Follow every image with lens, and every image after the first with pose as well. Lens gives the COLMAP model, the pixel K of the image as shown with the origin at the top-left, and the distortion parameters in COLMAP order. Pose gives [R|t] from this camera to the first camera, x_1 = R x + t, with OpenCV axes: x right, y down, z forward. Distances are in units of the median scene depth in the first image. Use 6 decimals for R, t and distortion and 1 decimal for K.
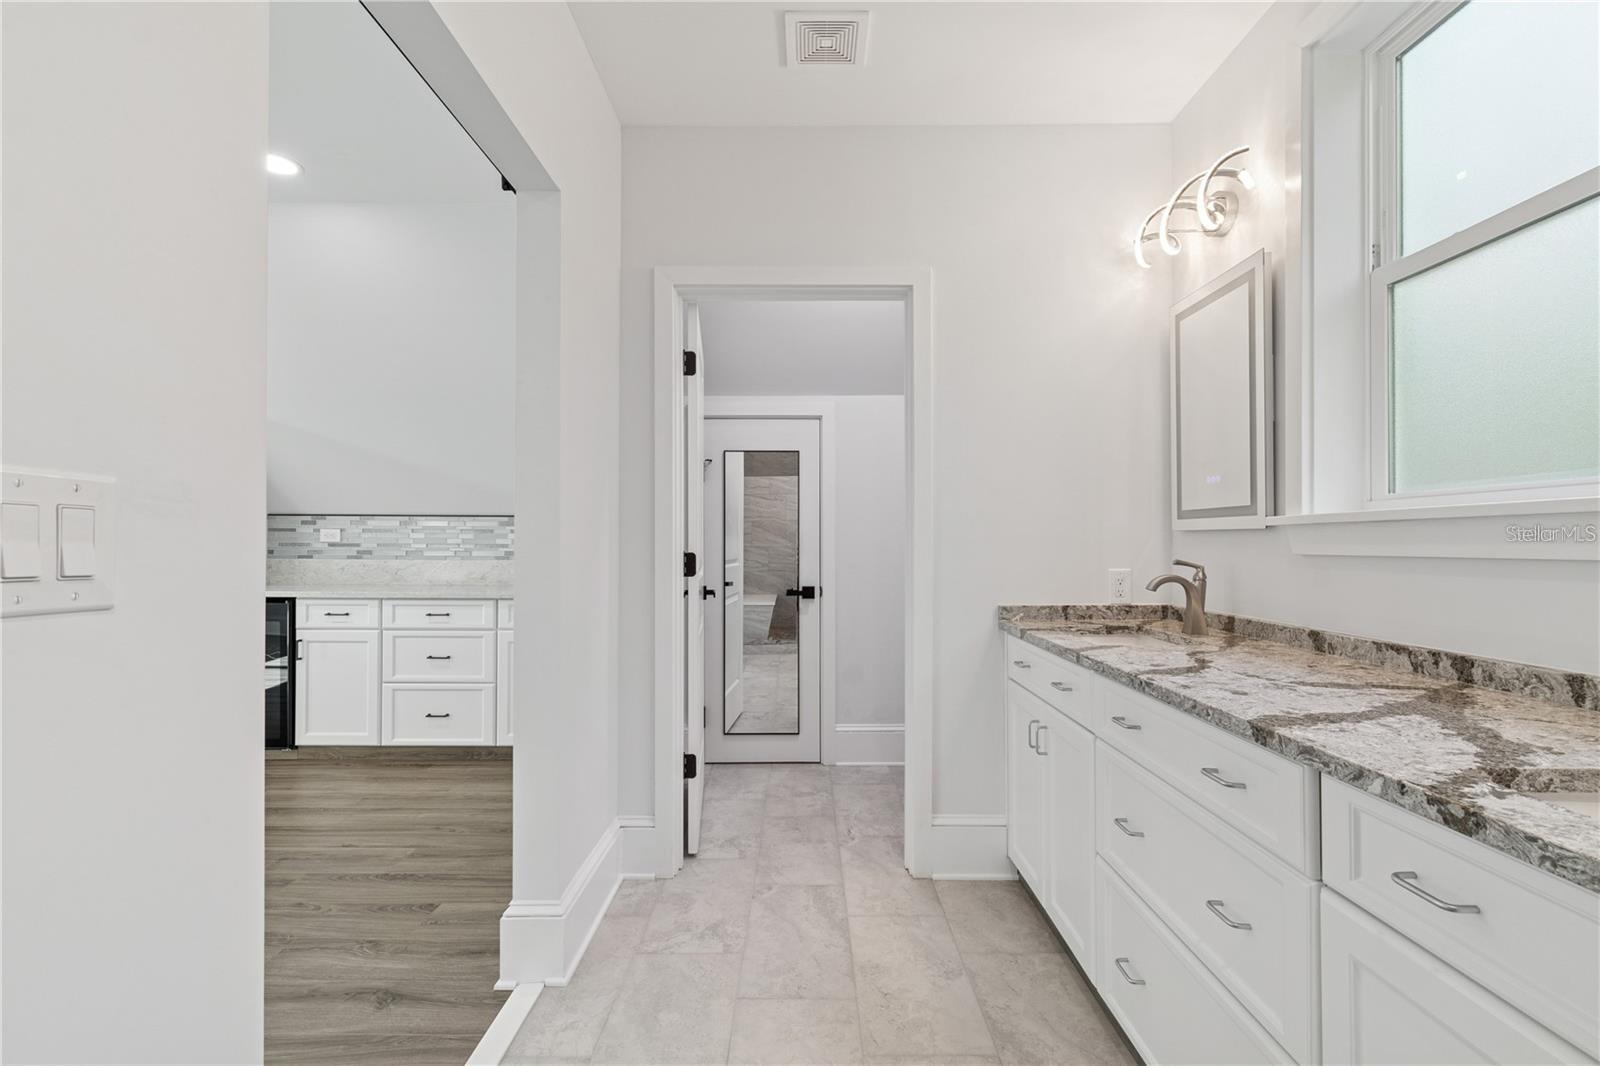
lens RADIAL K [[710.9, 0, 804.8], [0, 710.9, 537.0], [0, 0, 1]] dist [0.001213, -0.000687]
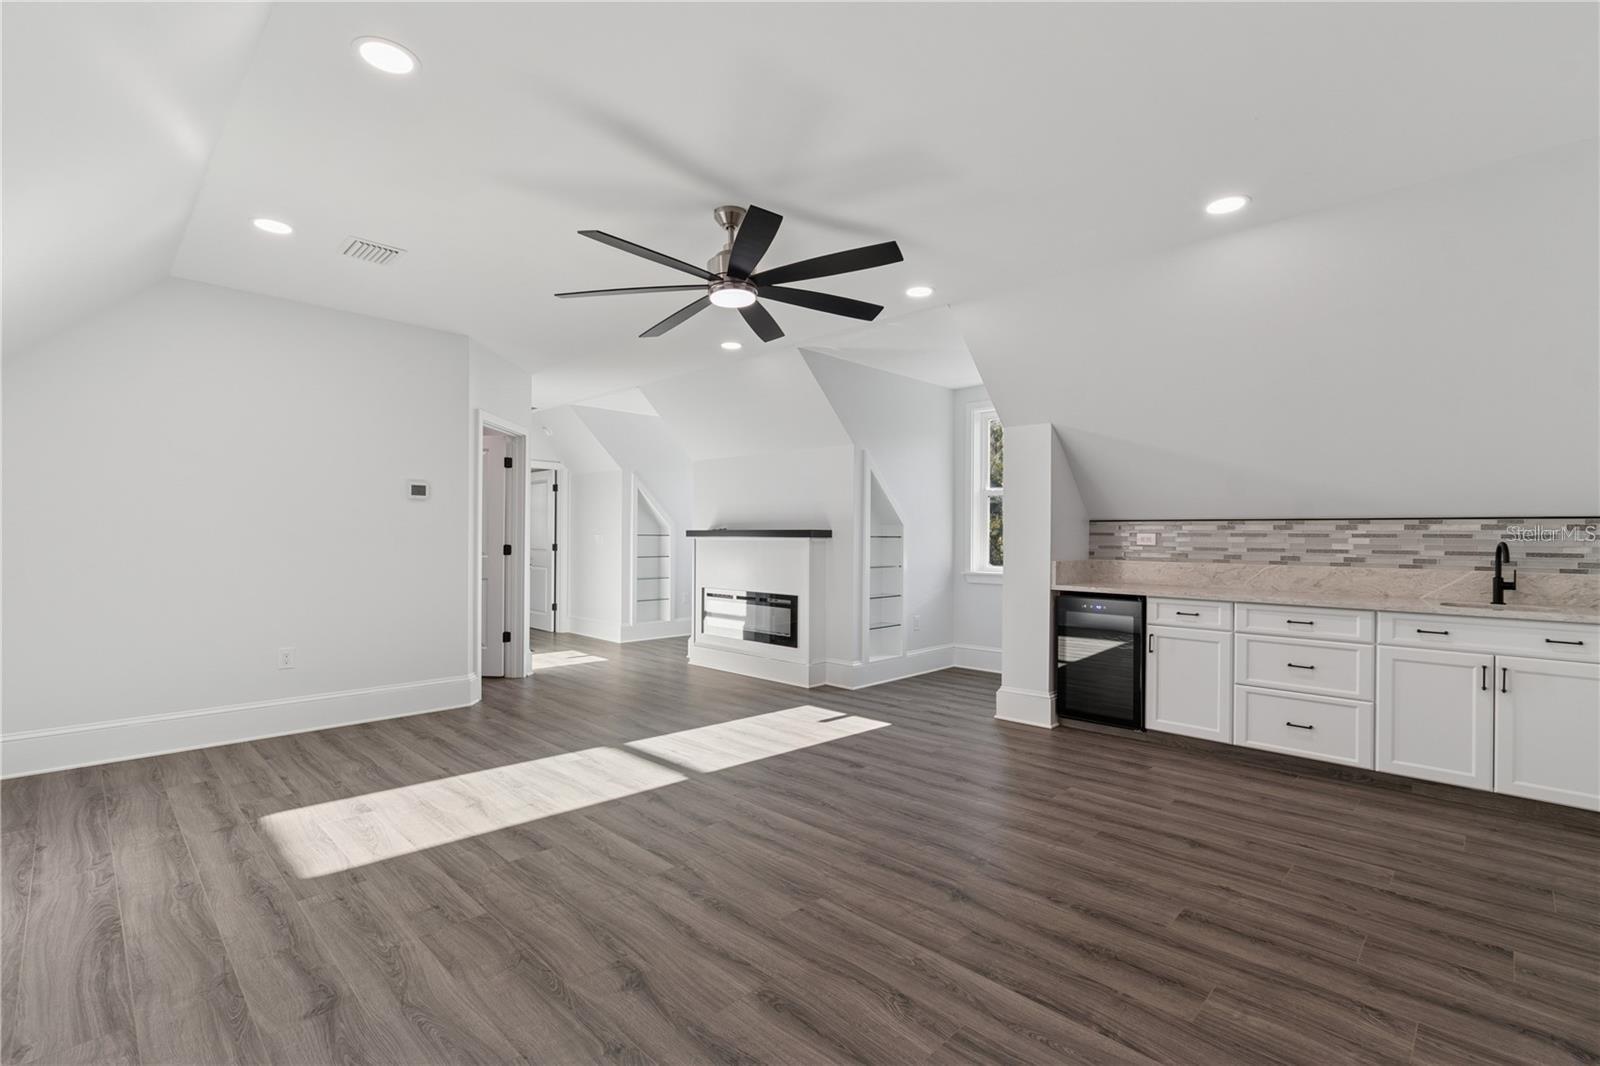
lens RADIAL K [[721.2, 0, 806.5], [0, 721.2, 535.7], [0, 0, 1]] dist [0.005775, -0.000694]
pose [[0.721199, 0.002356, -0.692724, -0.316585], [0.000461, 0.999992, 0.003880, -0.013691], [0.692728, -0.003118, 0.721192, -0.182575]]
